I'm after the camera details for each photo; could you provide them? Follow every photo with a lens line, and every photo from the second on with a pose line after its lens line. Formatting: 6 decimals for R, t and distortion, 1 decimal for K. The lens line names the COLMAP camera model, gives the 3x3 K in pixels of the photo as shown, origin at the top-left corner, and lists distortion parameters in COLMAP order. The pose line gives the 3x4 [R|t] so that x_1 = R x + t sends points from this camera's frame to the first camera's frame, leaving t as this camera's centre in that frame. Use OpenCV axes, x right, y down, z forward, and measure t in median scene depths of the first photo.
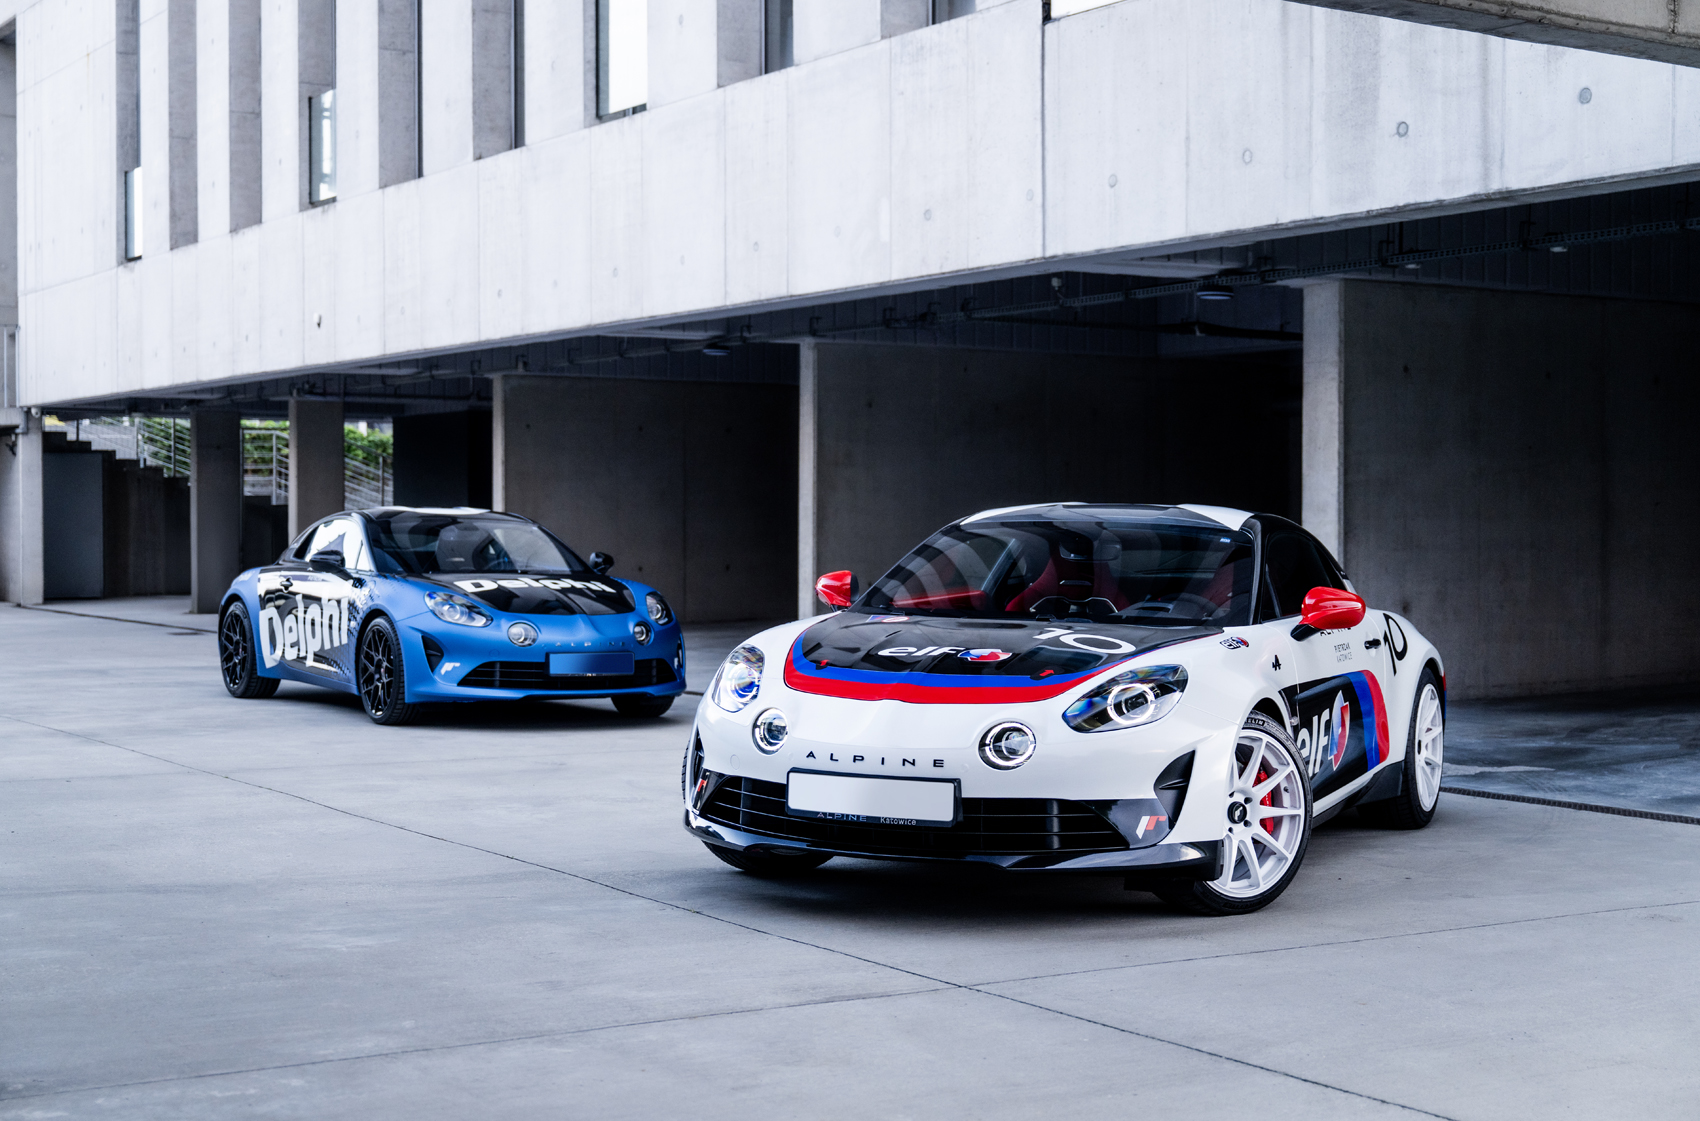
lens RADIAL K [[2401.0, 0, 845.7], [0, 2401.0, 560.4], [0, 0, 1]] dist [0.005850, 0.000000]
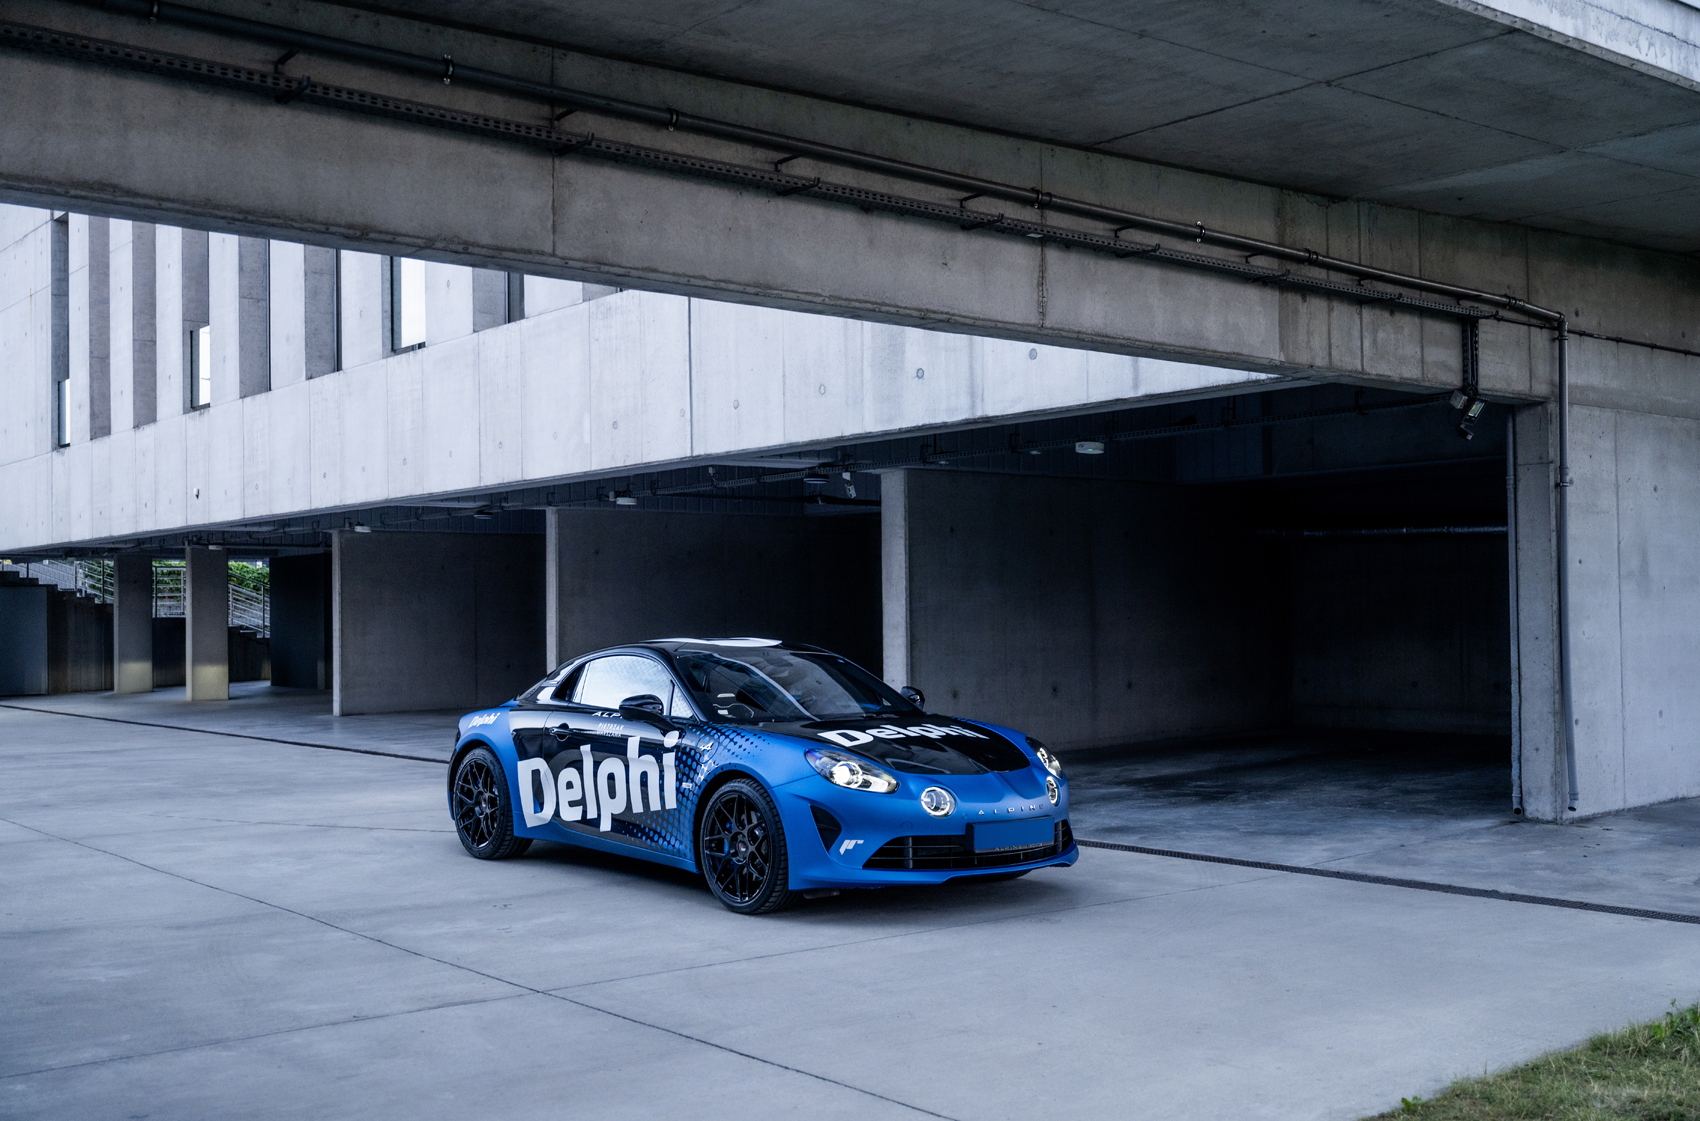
lens RADIAL K [[1721.4, 0, 833.0], [0, 1721.4, 576.7], [0, 0, 1]] dist [0.004427, 0.000000]
pose [[0.993457, -0.010915, 0.113680, 0.044398], [0.015557, 0.999078, -0.040026, -0.011158], [-0.113138, 0.041532, 0.992711, -0.022430]]
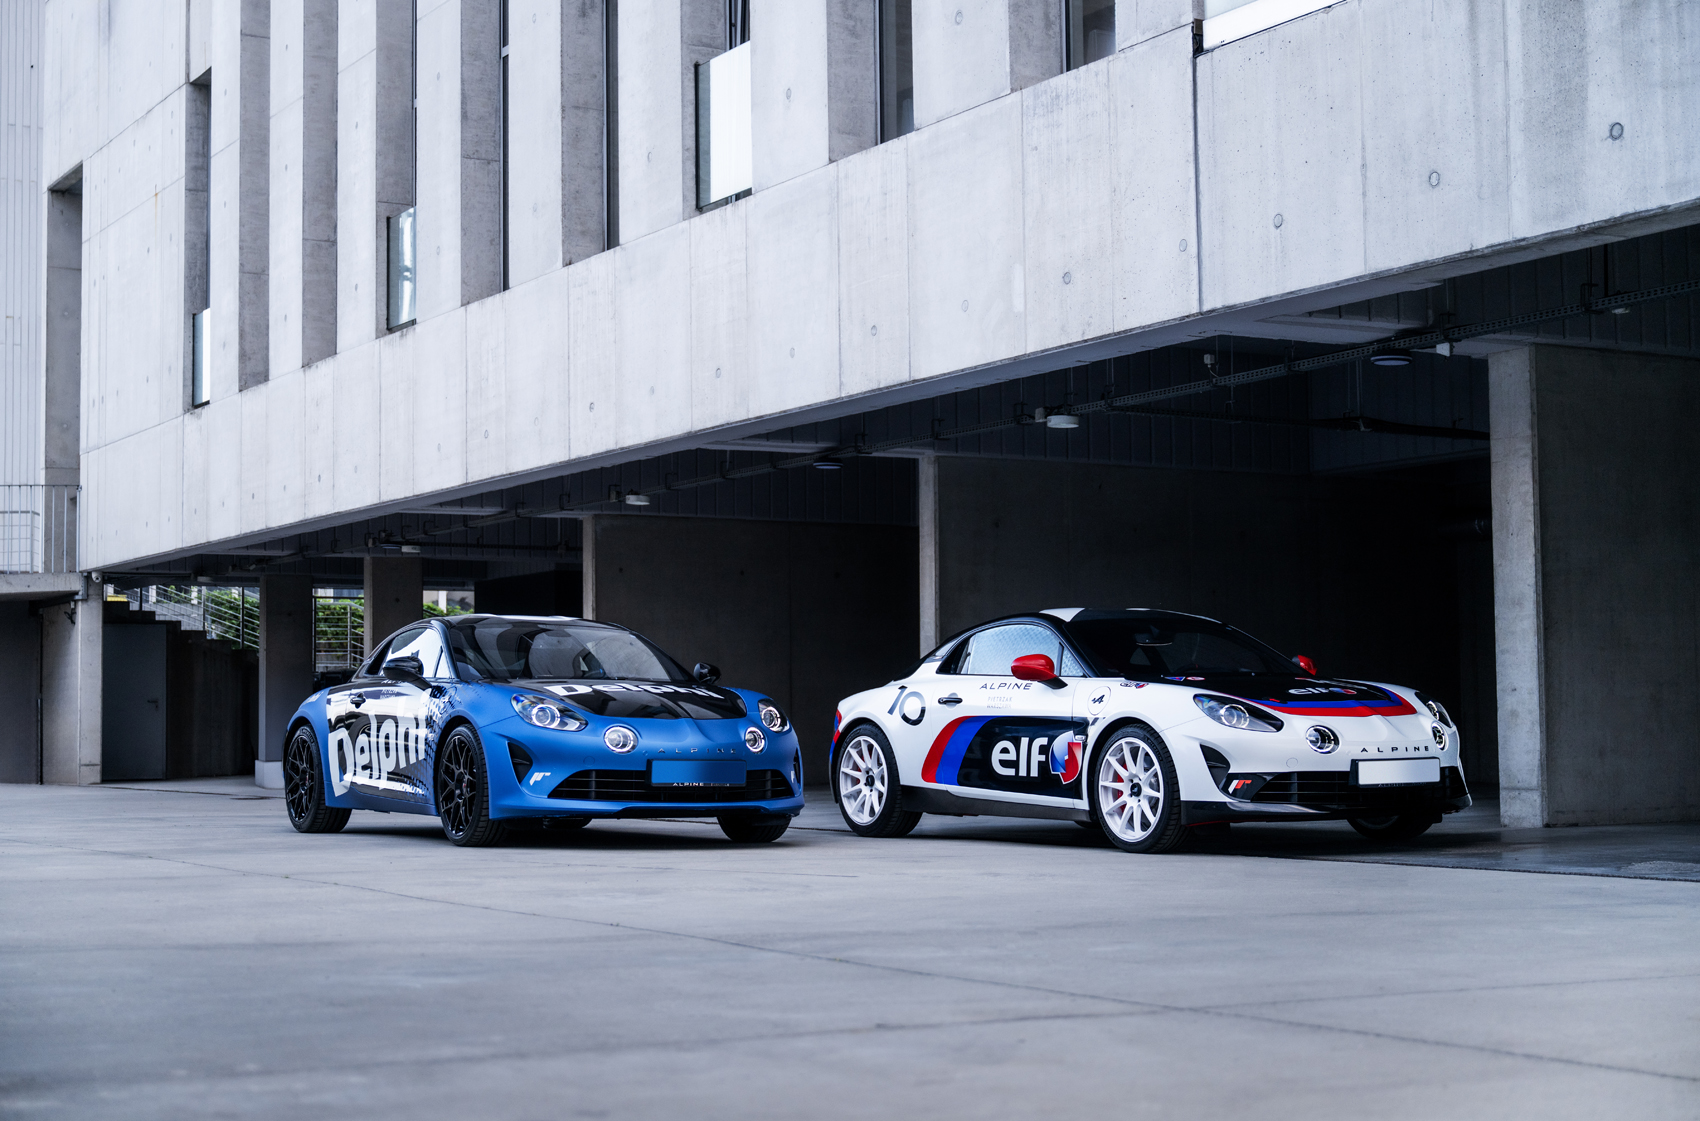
lens RADIAL K [[2533.4, 0, 851.3], [0, 2533.4, 556.1], [0, 0, 1]] dist [0.003331, 0.000000]
pose [[0.999191, -0.013467, -0.037899, -0.011780], [0.010139, 0.996186, -0.086669, 0.040646], [0.038922, 0.086214, 0.995516, 0.058590]]
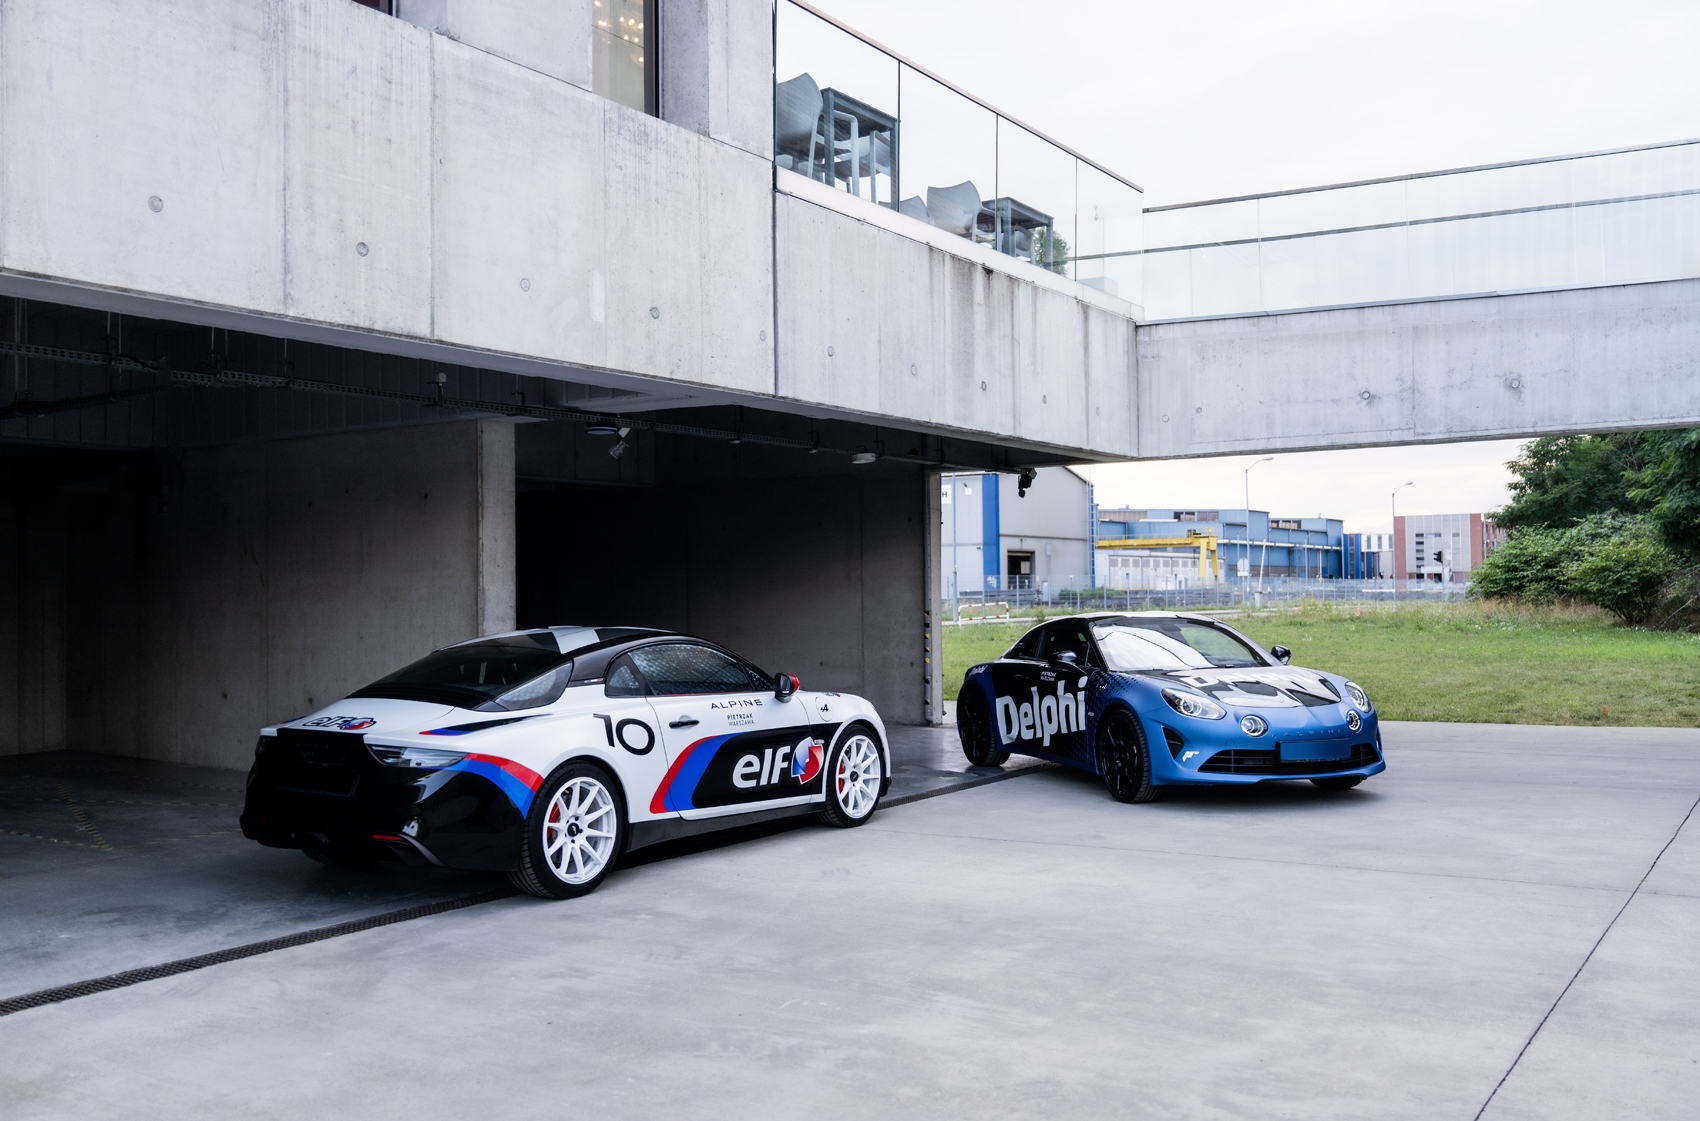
lens RADIAL K [[1518.7, 0, 848.3], [0, 1518.7, 561.8], [0, 0, 1]] dist [-0.000491, 0.002754]
pose [[-0.388080, 0.021393, 0.921377, -0.532868], [0.026285, 0.999581, -0.012138, -0.035788], [-0.921251, 0.019508, -0.388480, 1.138800]]
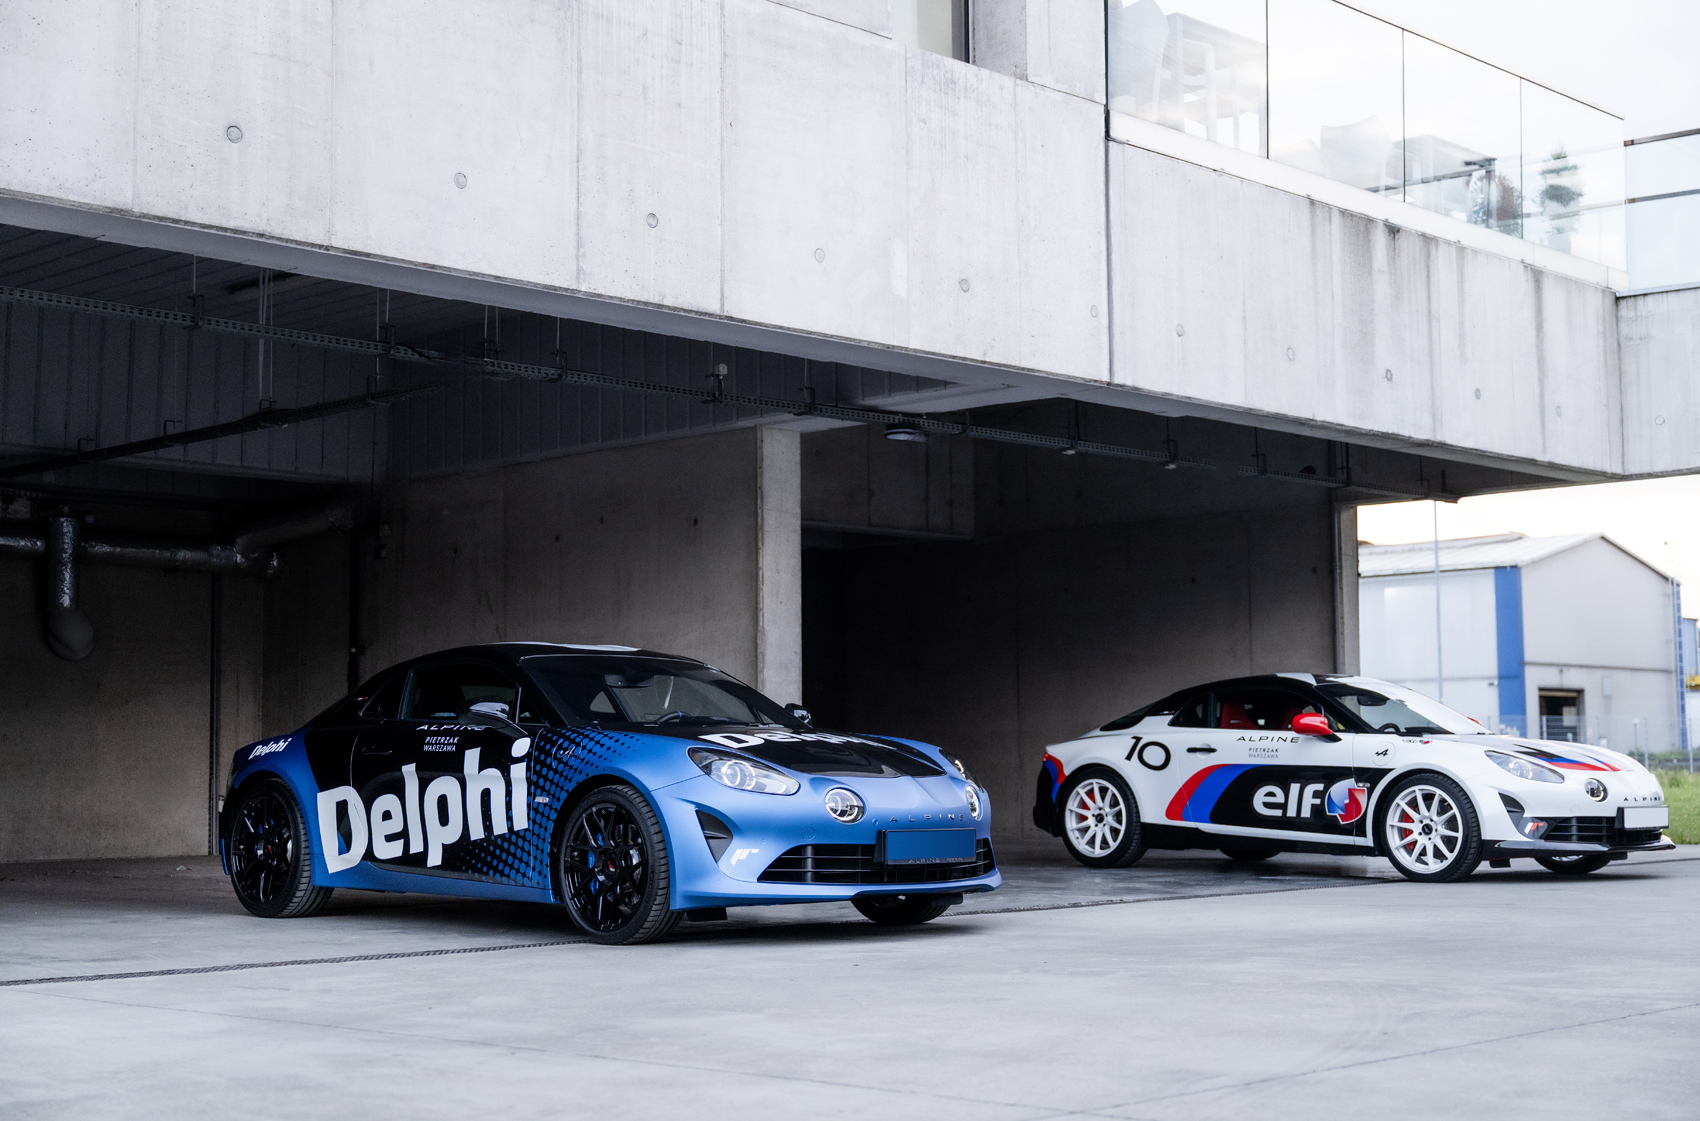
lens RADIAL K [[2401.0, 0, 861.2], [0, 2401.0, 571.1], [0, 0, 1]] dist [0.005850, 0.000000]
pose [[-0.218119, 0.085684, 0.972154, -0.728252], [0.026757, 0.996289, -0.081808, 0.018574], [-0.975555, 0.008168, -0.219602, 1.188121]]
